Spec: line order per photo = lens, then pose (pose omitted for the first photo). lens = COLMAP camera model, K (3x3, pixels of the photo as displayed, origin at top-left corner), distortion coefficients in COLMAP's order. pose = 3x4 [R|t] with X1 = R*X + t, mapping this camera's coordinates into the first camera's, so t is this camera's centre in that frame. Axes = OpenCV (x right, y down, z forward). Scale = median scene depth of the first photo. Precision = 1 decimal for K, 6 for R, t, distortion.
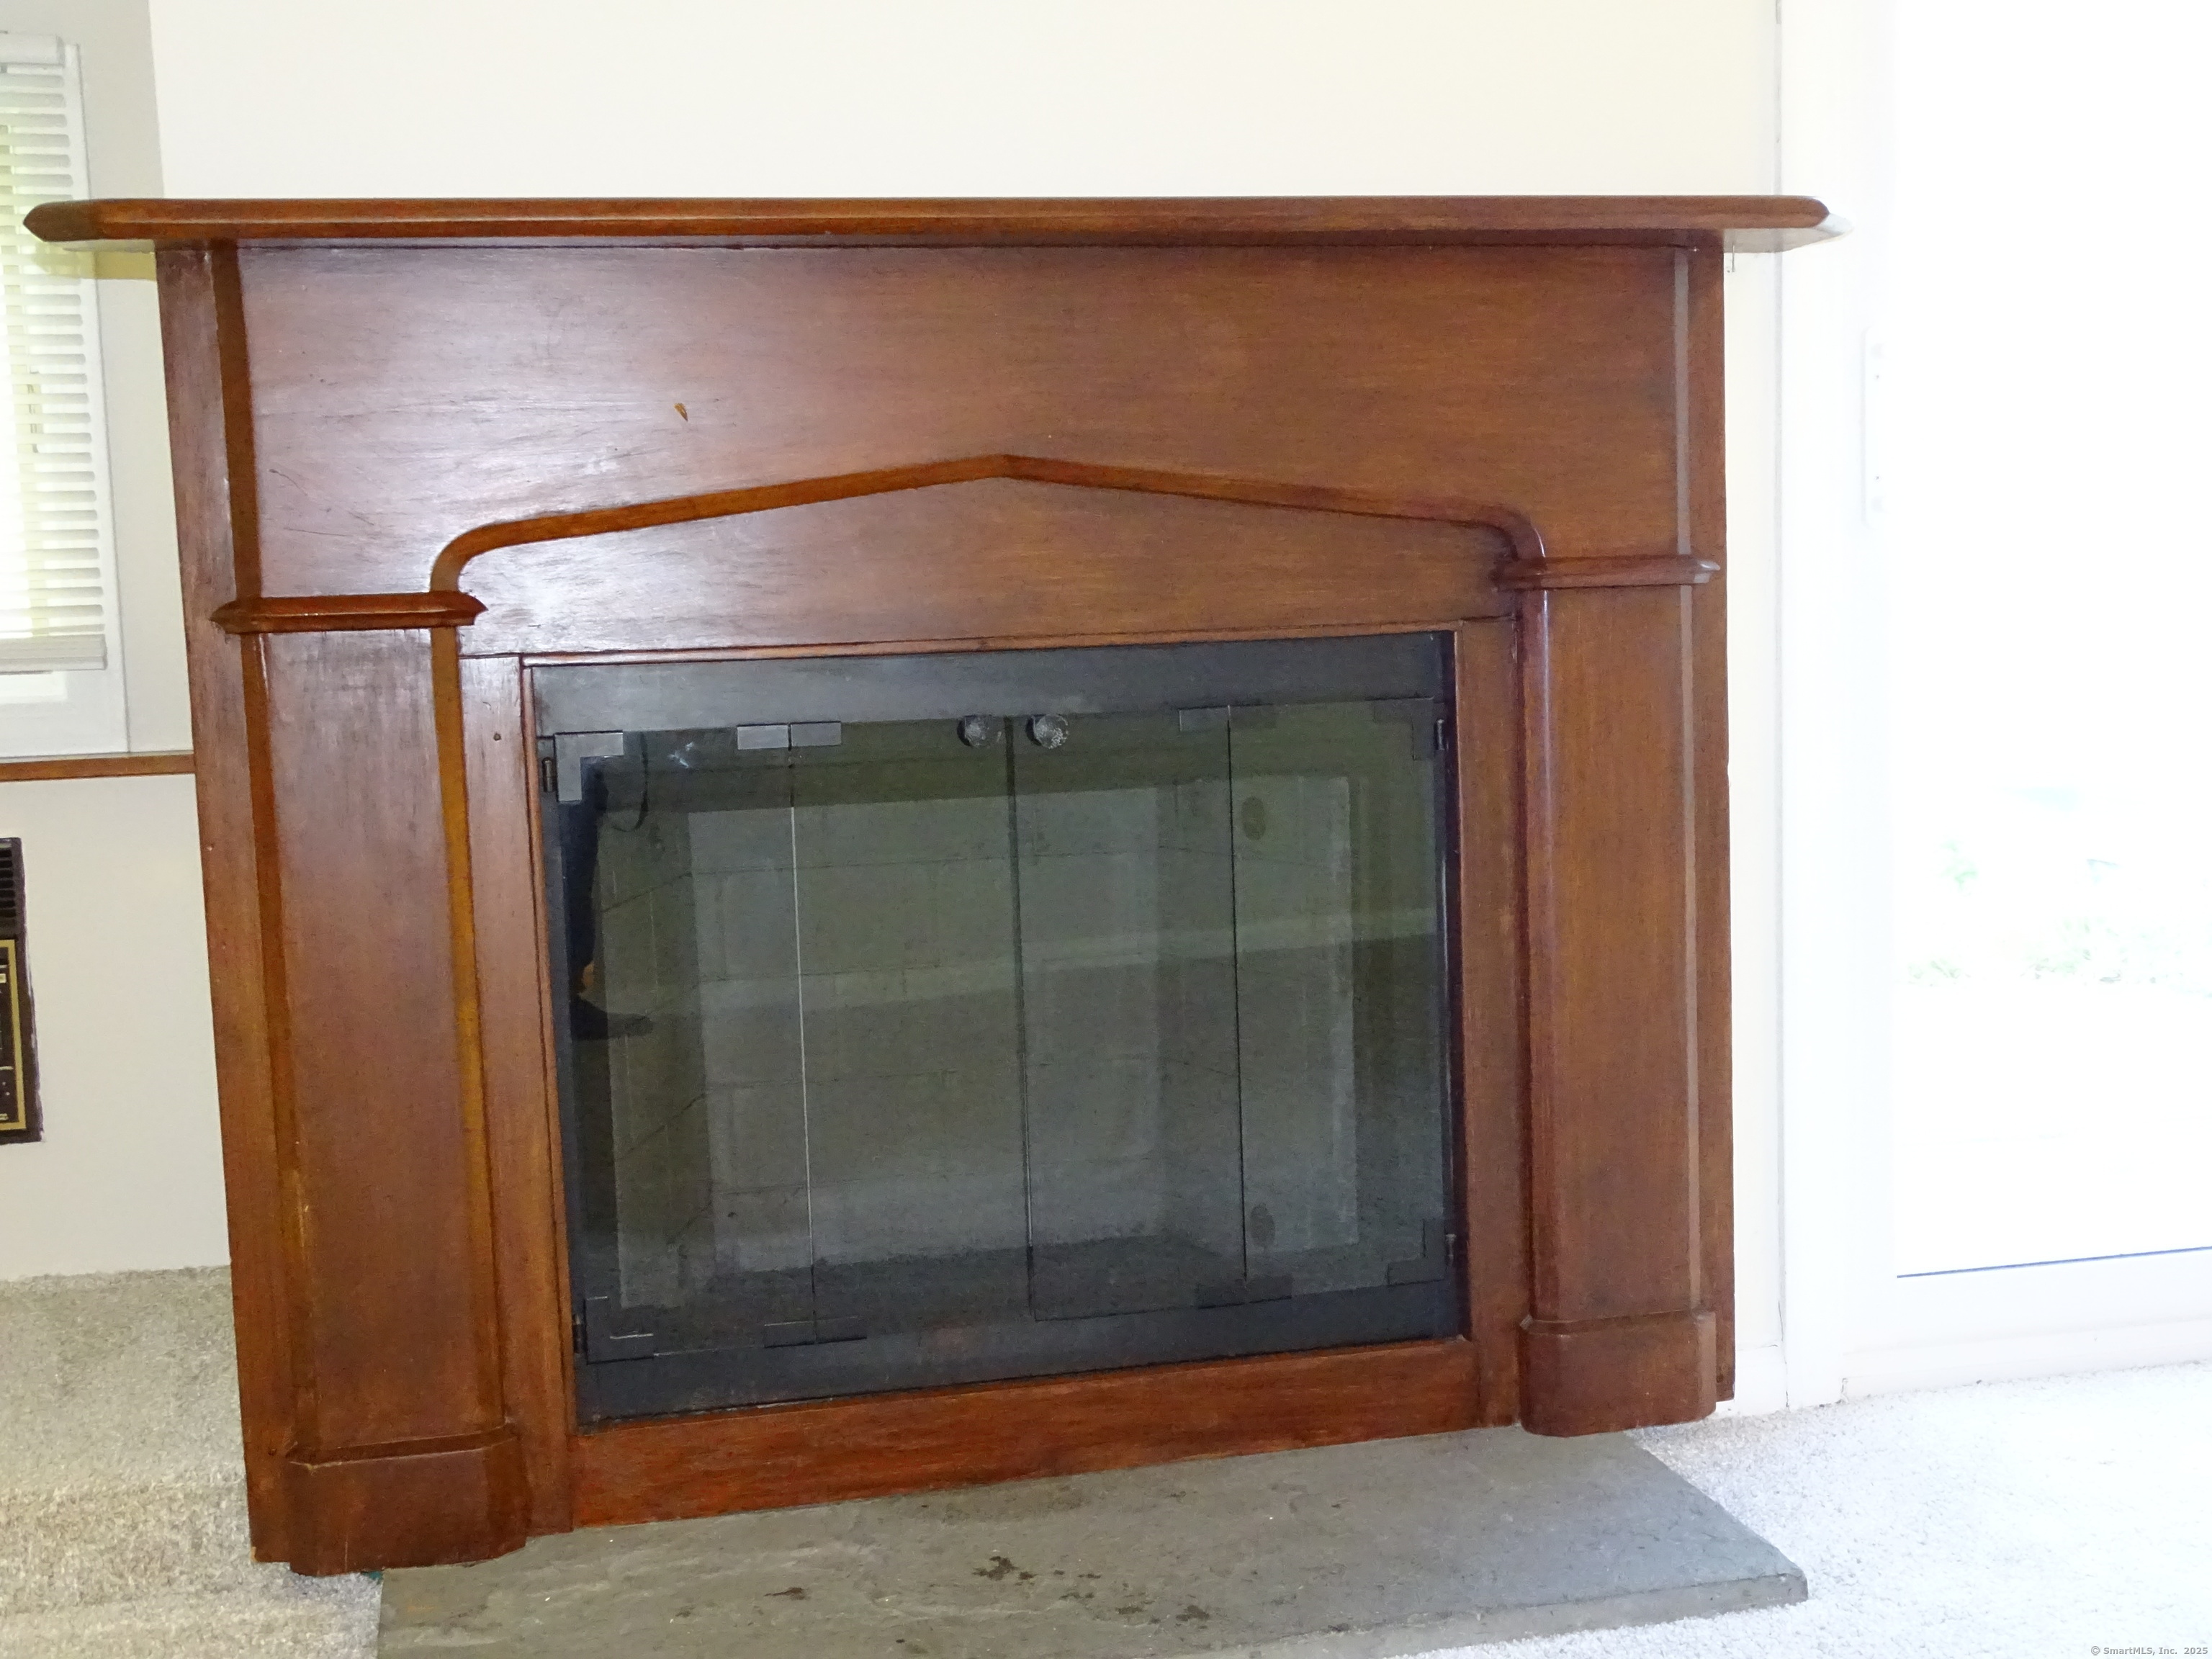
lens RADIAL K [[2557.3, 0, 1059.9], [0, 2557.3, 826.5], [0, 0, 1]] dist [0.009452, 0.016843]
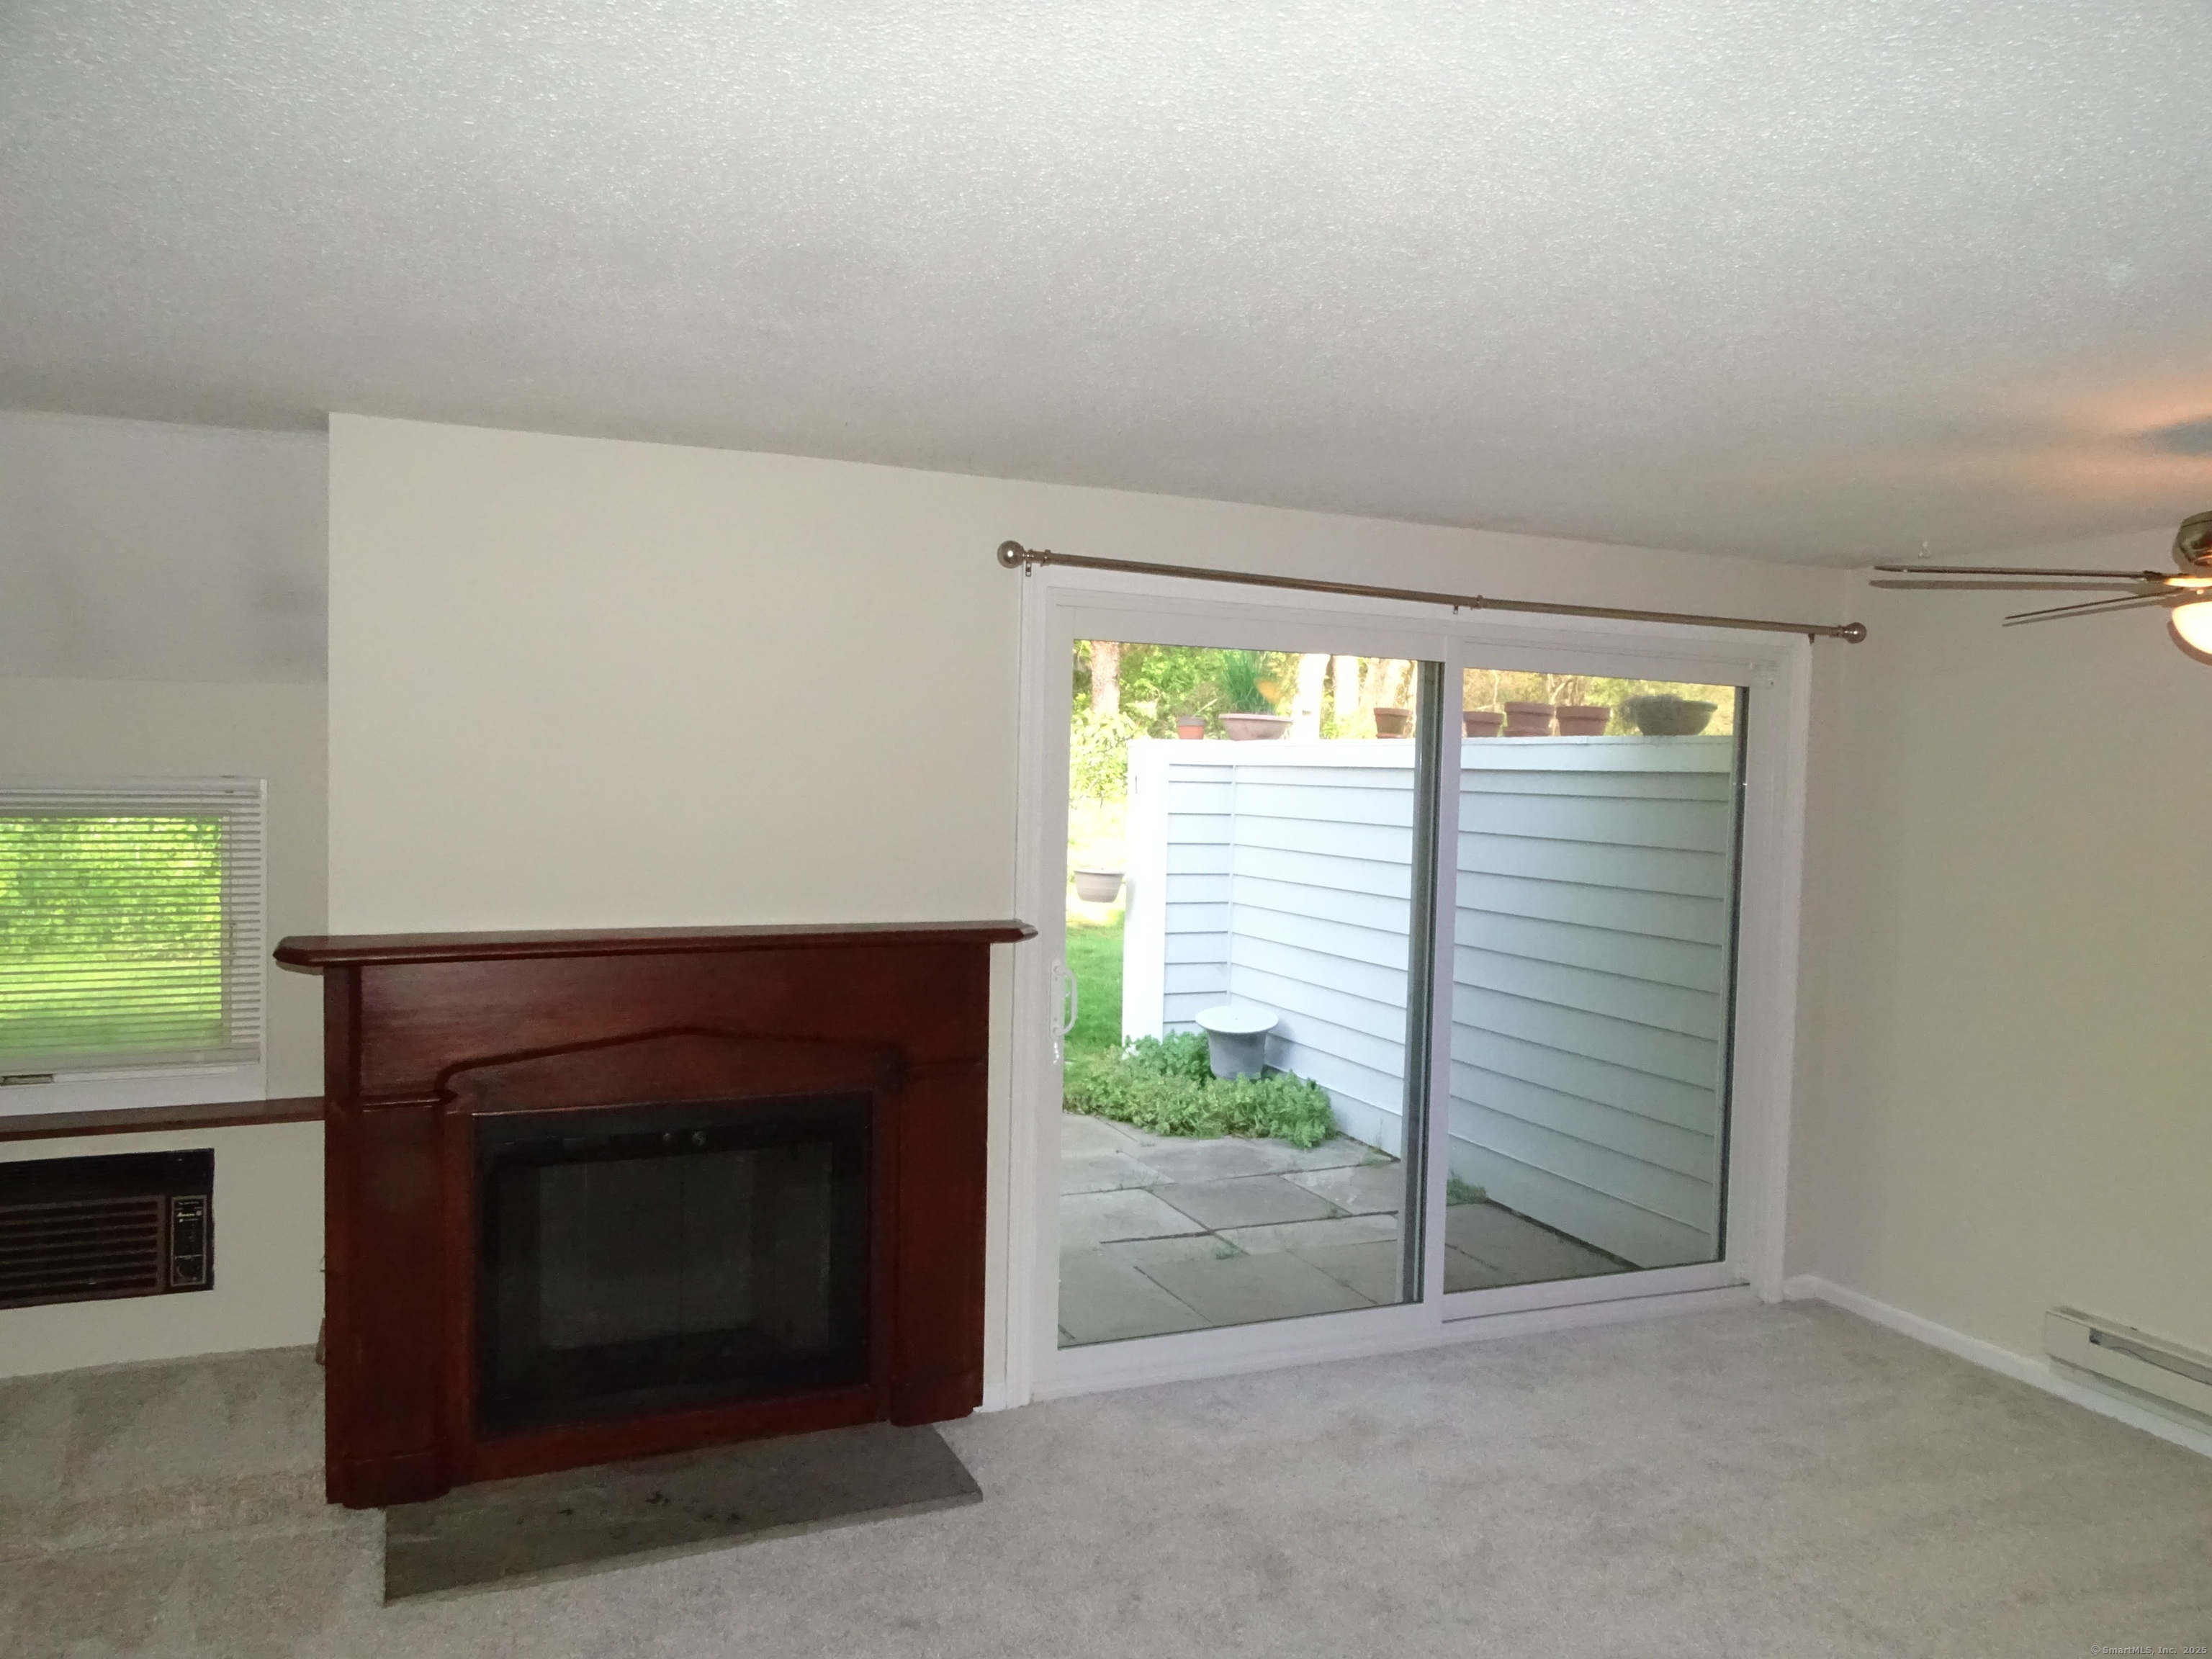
lens RADIAL K [[1580.2, 0, 1106.0], [0, 1580.2, 829.5], [0, 0, 1]] dist [0.000743, -0.009181]
pose [[0.978765, 0.050105, 0.198768, 0.060296], [-0.038676, 0.997390, -0.060975, -0.252231], [-0.201304, 0.051993, 0.978148, -0.552058]]
